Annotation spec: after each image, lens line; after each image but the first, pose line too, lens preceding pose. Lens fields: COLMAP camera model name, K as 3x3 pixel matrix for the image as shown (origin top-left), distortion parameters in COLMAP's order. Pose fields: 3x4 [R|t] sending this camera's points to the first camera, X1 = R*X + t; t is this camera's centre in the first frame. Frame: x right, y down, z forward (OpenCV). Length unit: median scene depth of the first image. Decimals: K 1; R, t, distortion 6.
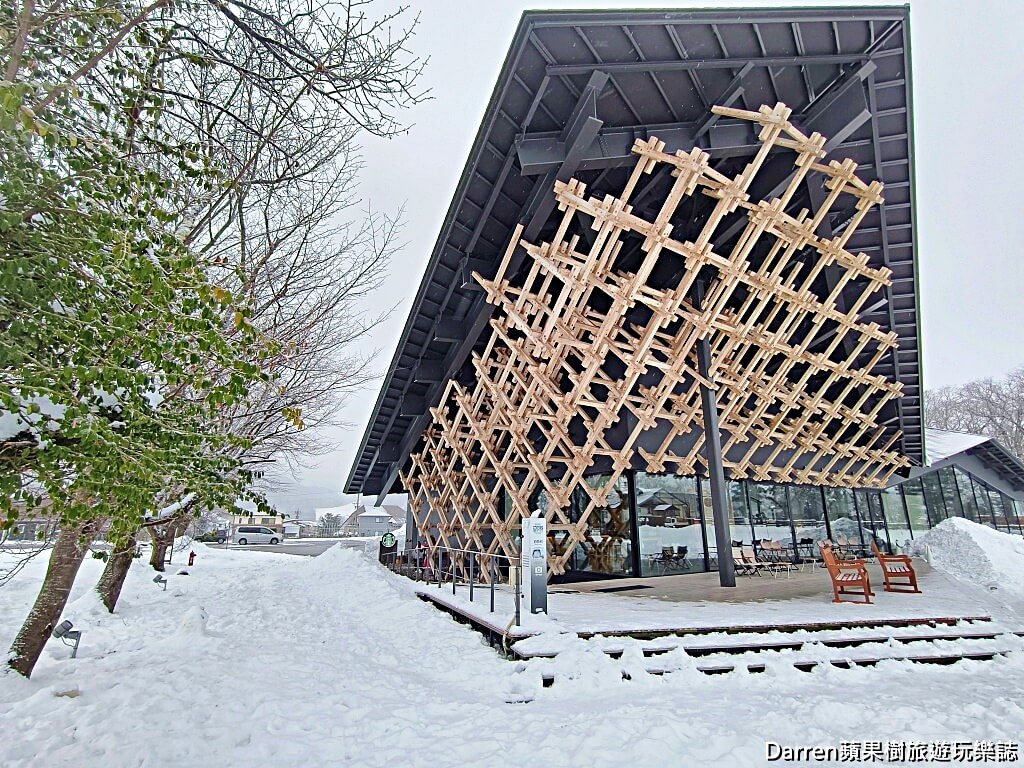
lens RADIAL K [[505.5, 0, 505.3], [0, 505.5, 385.4], [0, 0, 1]] dist [0.000891, 0.000494]
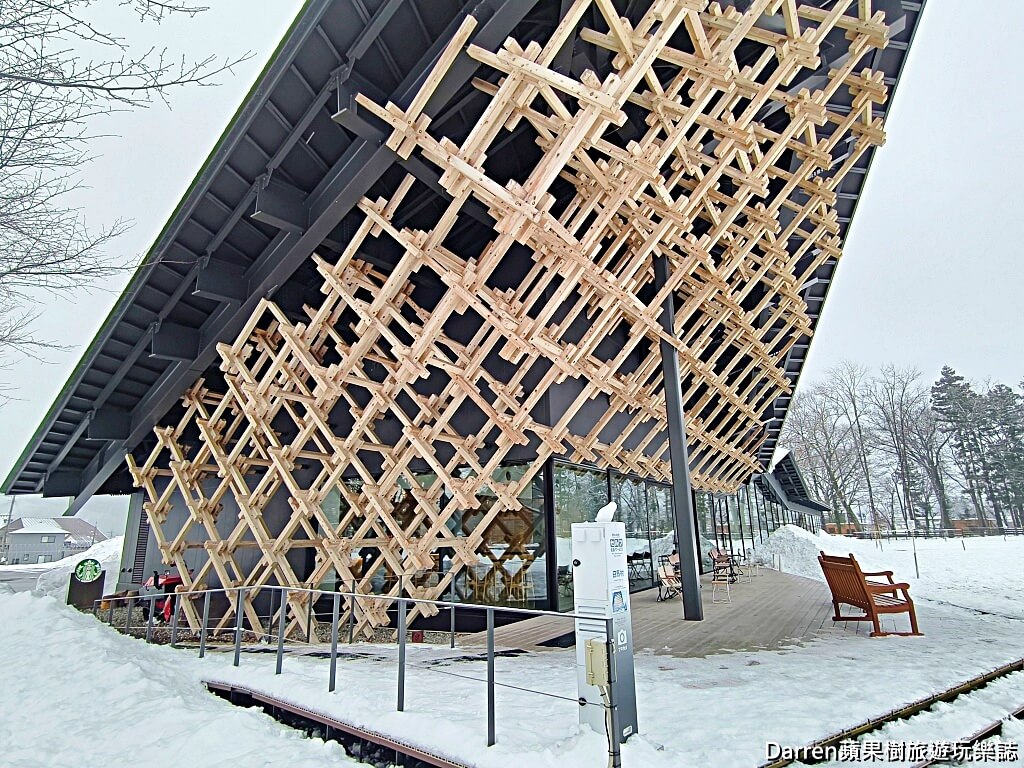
lens RADIAL K [[505.5, 0, 505.3], [0, 505.5, 385.4], [0, 0, 1]] dist [0.000891, 0.000494]
pose [[0.892516, 0.120815, 0.434533, -0.149399], [-0.104677, 0.992635, -0.060982, 0.144933], [-0.438701, 0.008941, 0.898589, 0.489609]]
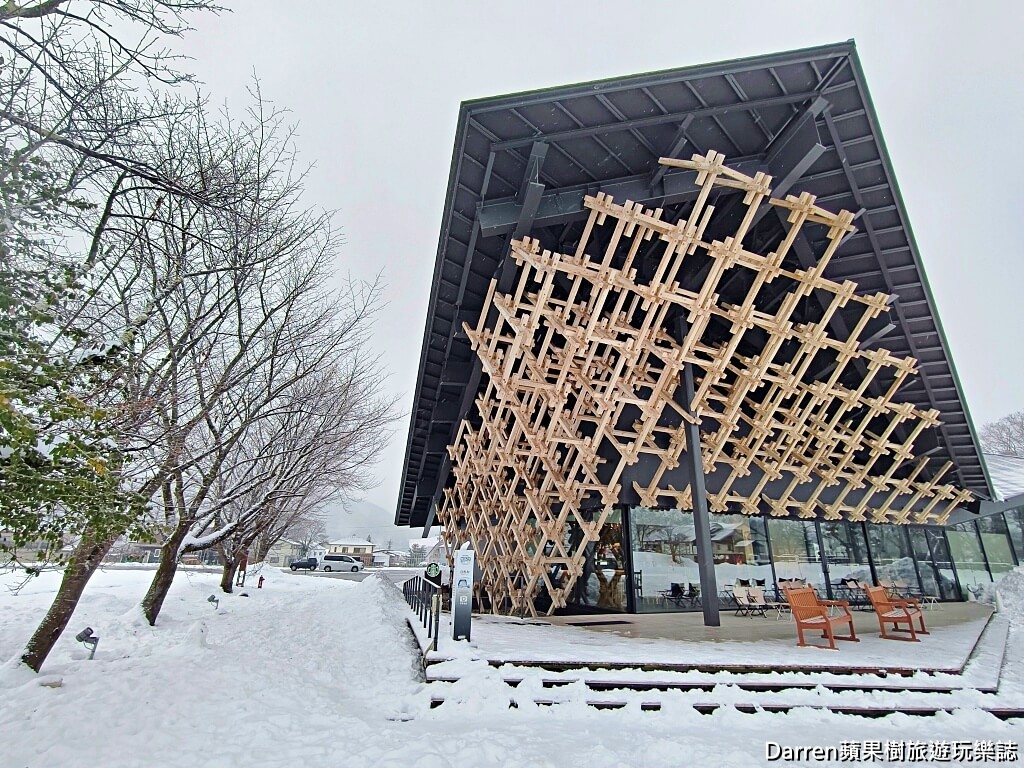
lens RADIAL K [[488.0, 0, 512.0], [0, 488.0, 384.0], [0, 0, 1]] dist [0.000785, 0.000029]
pose [[0.985594, -0.037947, -0.164817, 0.251982], [0.025782, 0.996825, -0.075334, -0.008160], [0.167152, 0.070000, 0.983443, -0.028399]]
